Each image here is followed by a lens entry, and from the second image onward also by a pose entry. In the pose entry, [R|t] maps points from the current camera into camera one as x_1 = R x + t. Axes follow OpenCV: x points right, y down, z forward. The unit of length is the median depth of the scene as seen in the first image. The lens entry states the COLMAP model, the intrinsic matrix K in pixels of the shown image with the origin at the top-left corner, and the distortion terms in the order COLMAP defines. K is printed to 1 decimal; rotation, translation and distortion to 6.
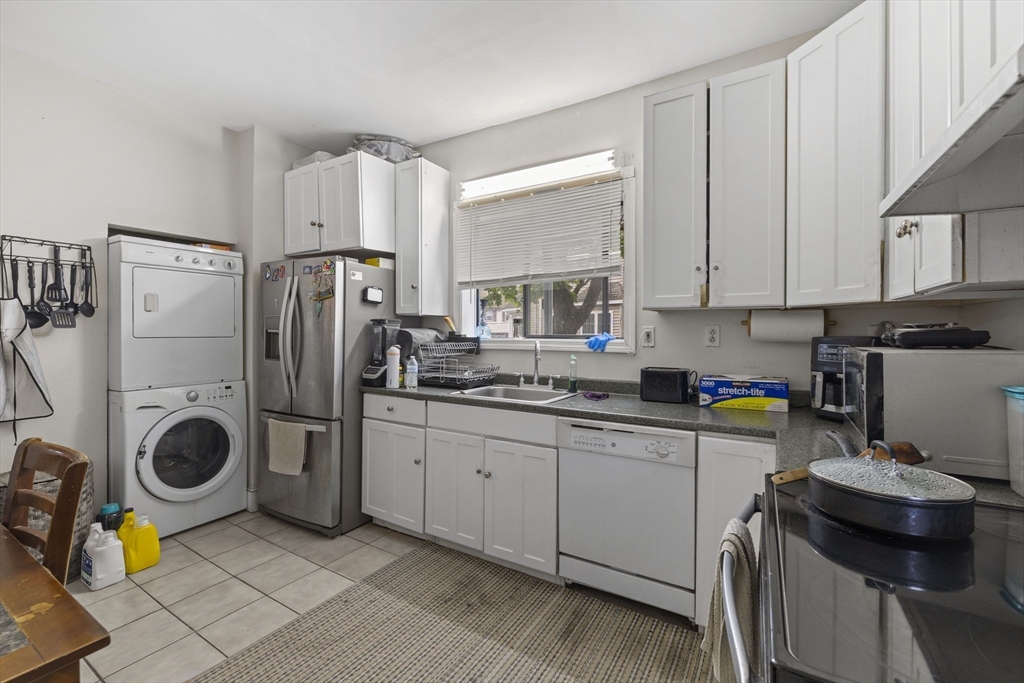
lens RADIAL K [[442.4, 0, 507.6], [0, 442.4, 336.0], [0, 0, 1]] dist [-0.001881, 0.000090]
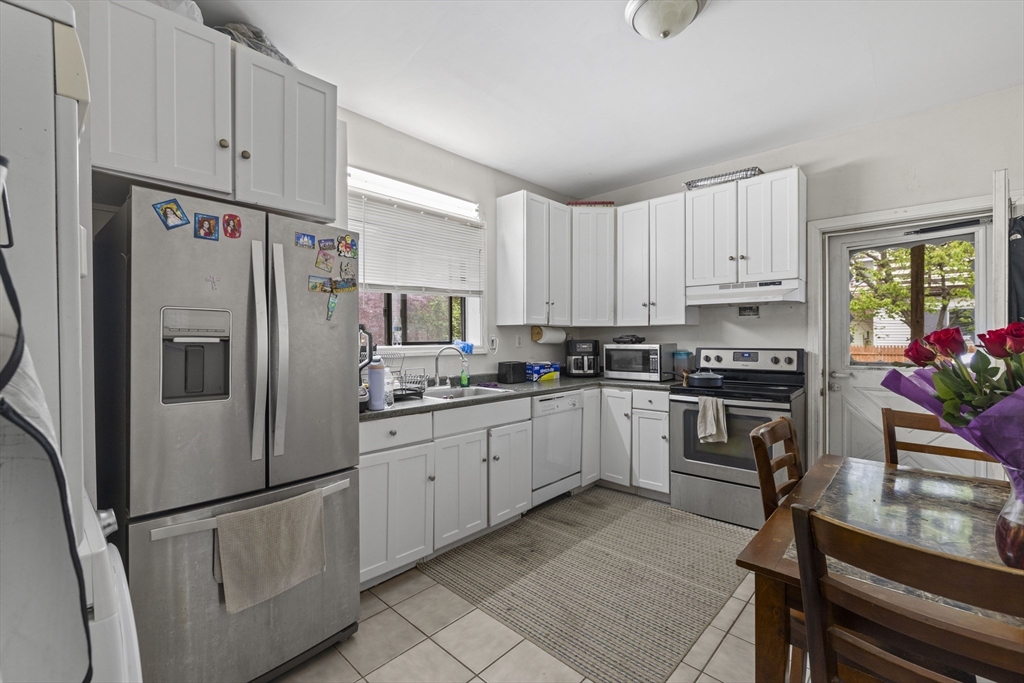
lens RADIAL K [[432.7, 0, 512.0], [0, 432.7, 341.5], [0, 0, 1]] dist [-0.001114, -0.000098]
pose [[0.193465, -0.011351, 0.981042, -1.103987], [0.011254, 0.999893, 0.009350, -0.012593], [-0.981043, 0.009232, 0.193572, 0.674600]]
